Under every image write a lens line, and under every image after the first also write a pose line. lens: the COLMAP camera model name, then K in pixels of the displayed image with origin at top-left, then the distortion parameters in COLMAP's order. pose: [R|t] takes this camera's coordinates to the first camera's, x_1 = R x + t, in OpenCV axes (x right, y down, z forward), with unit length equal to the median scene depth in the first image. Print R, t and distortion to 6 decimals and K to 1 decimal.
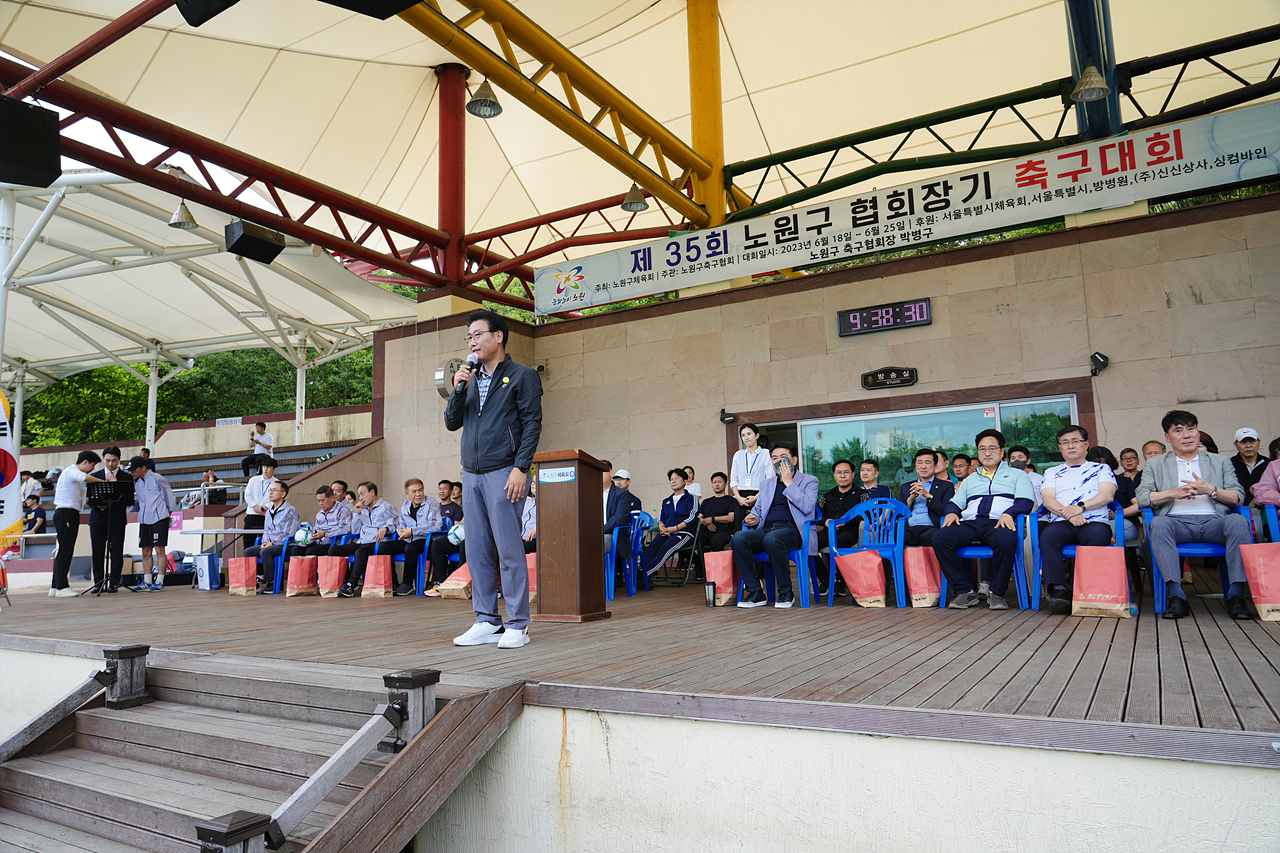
lens RADIAL K [[884.1, 0, 622.1], [0, 884.1, 426.8], [0, 0, 1]] dist [-0.029415, 0.005396]
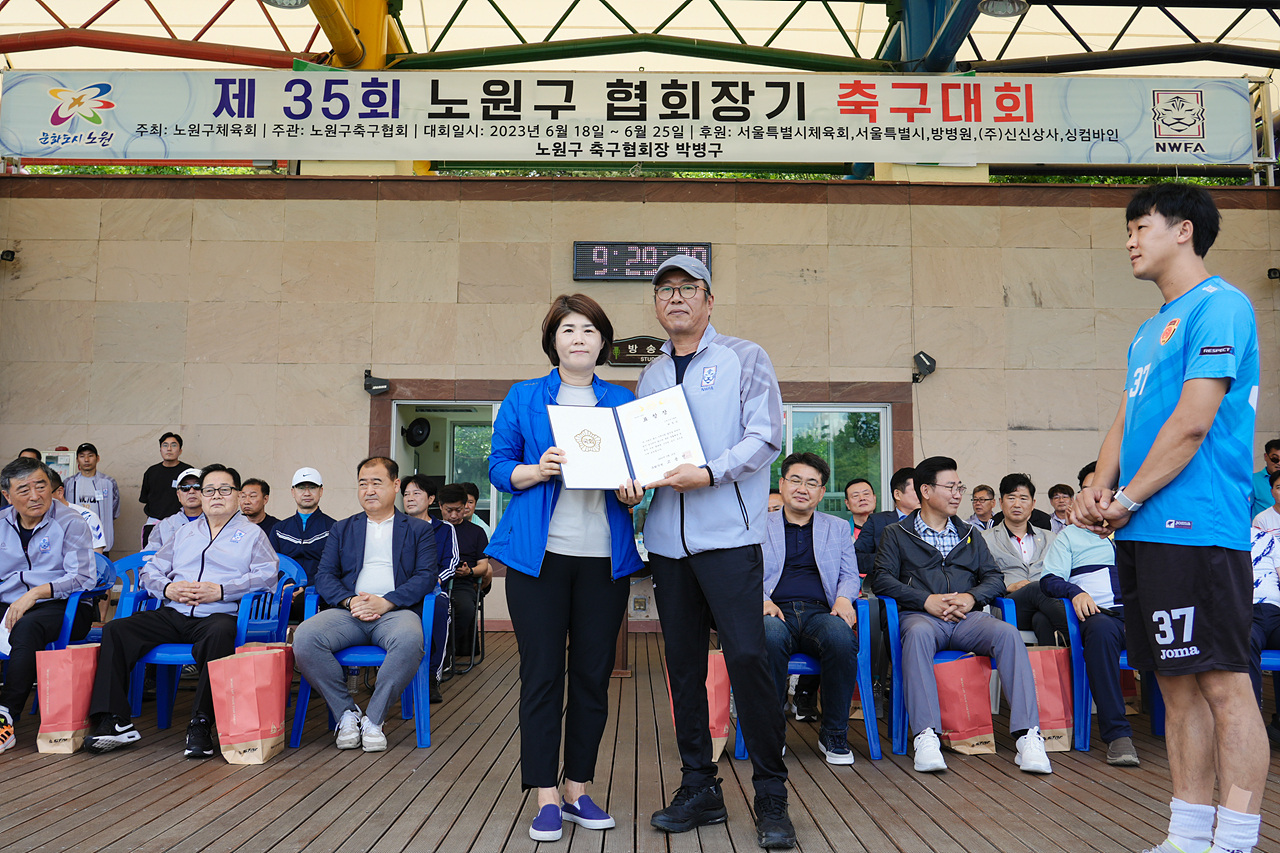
lens RADIAL K [[1172.9, 0, 647.7], [0, 1172.9, 414.4], [0, 0, 1]] dist [-0.016648, 0.006532]
pose [[0.840590, 0.087364, 0.534580, -0.164802], [-0.092509, 0.995563, -0.017237, 0.007034], [-0.533714, -0.034964, 0.844942, 0.232087]]
